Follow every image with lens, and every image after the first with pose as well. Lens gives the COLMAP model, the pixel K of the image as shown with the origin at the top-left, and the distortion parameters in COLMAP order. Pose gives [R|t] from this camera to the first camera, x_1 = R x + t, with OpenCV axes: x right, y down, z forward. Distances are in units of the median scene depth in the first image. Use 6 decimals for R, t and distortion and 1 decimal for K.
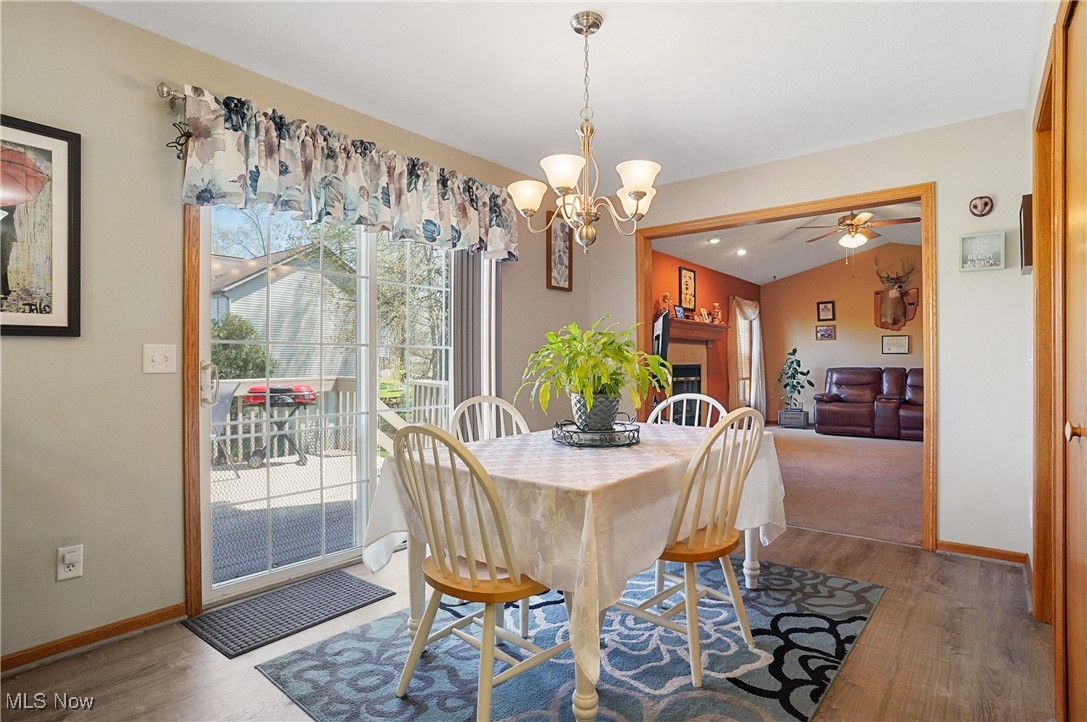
lens RADIAL K [[574.7, 0, 539.0], [0, 574.7, 361.1], [0, 0, 1]] dist [-0.084718, 0.049402]
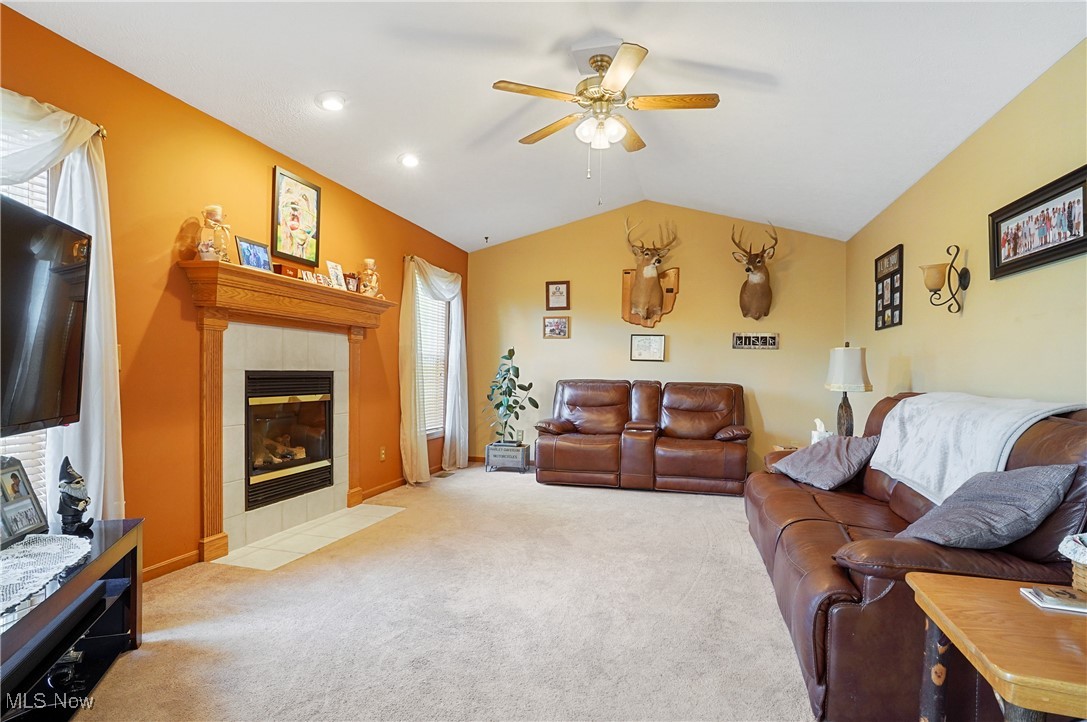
lens RADIAL K [[581.6, 0, 545.3], [0, 581.6, 375.7], [0, 0, 1]] dist [-0.086242, 0.054358]
pose [[0.907353, 0.015865, 0.420070, 0.246201], [-0.022086, 0.999707, 0.009949, 0.000971], [-0.419789, -0.018305, 0.907437, 0.448767]]
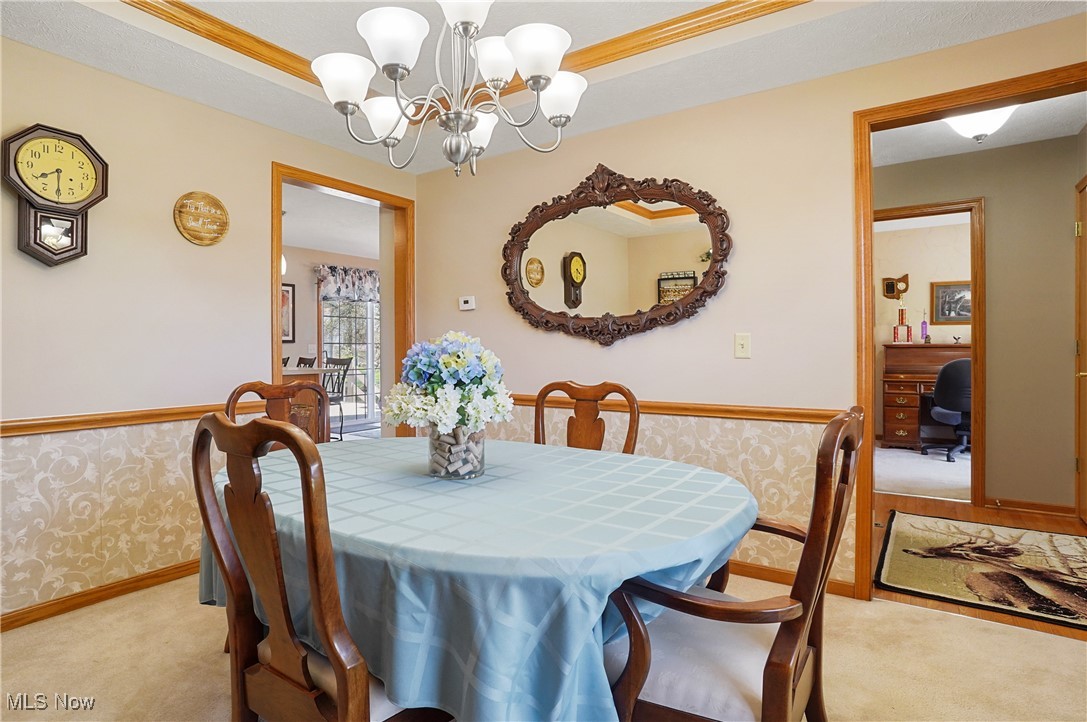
lens RADIAL K [[581.6, 0, 545.3], [0, 581.6, 375.7], [0, 0, 1]] dist [-0.086242, 0.054358]
pose [[0.994369, -0.003593, 0.105914, 0.093724], [-0.001584, 0.998809, 0.048756, -0.004431], [-0.105963, -0.048650, 0.993179, -0.743498]]
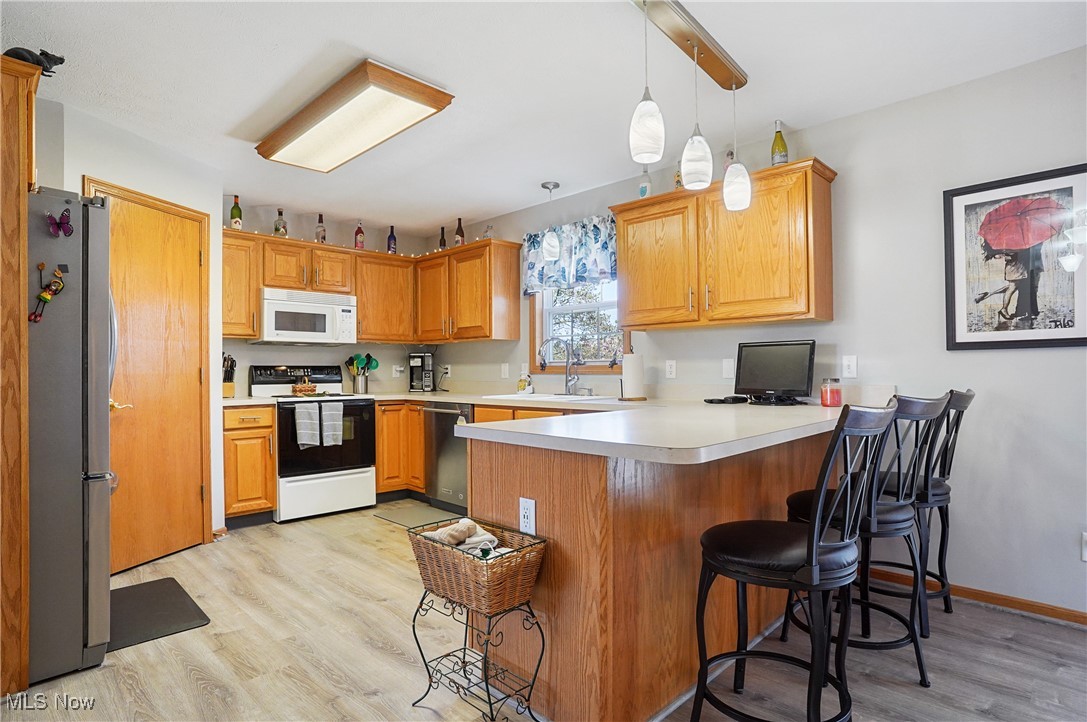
lens RADIAL K [[581.6, 0, 545.3], [0, 581.6, 375.7], [0, 0, 1]] dist [-0.086242, 0.054358]
pose [[-0.094166, 0.006802, -0.995533, 0.103702], [0.008114, 0.999949, 0.006065, -0.000096], [0.995523, -0.007507, -0.094217, 0.003161]]
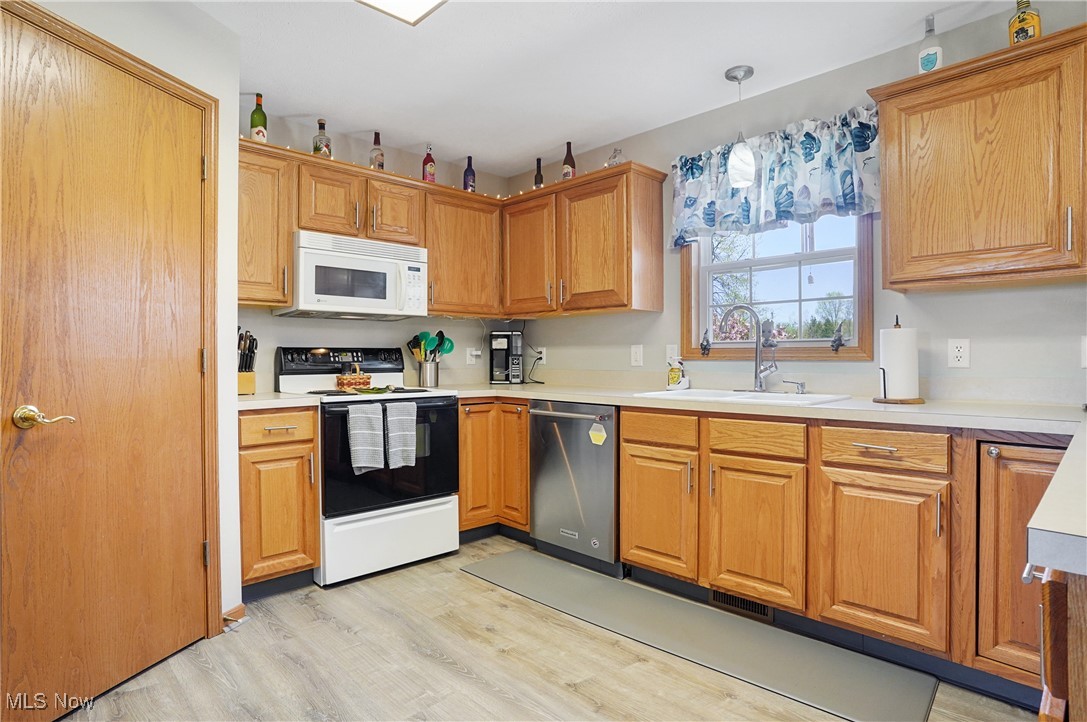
lens RADIAL K [[574.7, 0, 539.0], [0, 574.7, 361.1], [0, 0, 1]] dist [-0.084718, 0.049402]
pose [[-0.115330, 0.005630, -0.993311, -0.080048], [0.006600, 0.999966, 0.004902, -0.000300], [0.993305, -0.005991, -0.115363, -0.126964]]
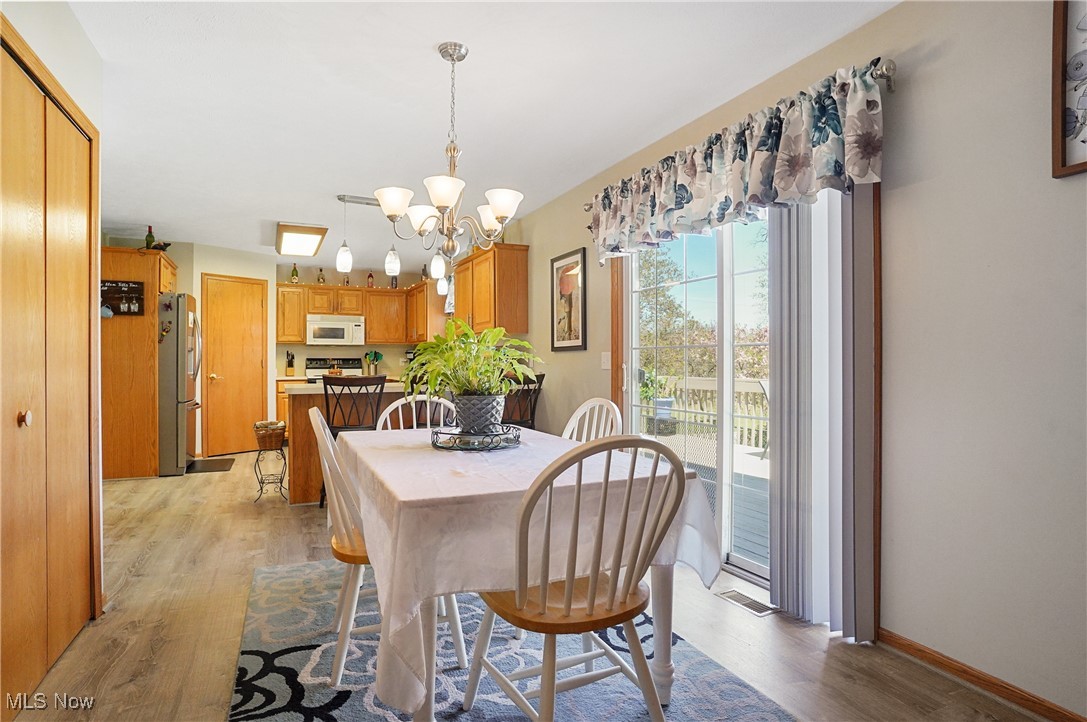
lens RADIAL K [[574.7, 0, 539.0], [0, 574.7, 361.1], [0, 0, 1]] dist [-0.084718, 0.049402]
pose [[-0.432067, -0.001709, -0.901840, 0.290519], [0.001987, 0.999994, -0.002847, -0.000354], [0.901839, -0.003022, -0.432061, 0.471663]]
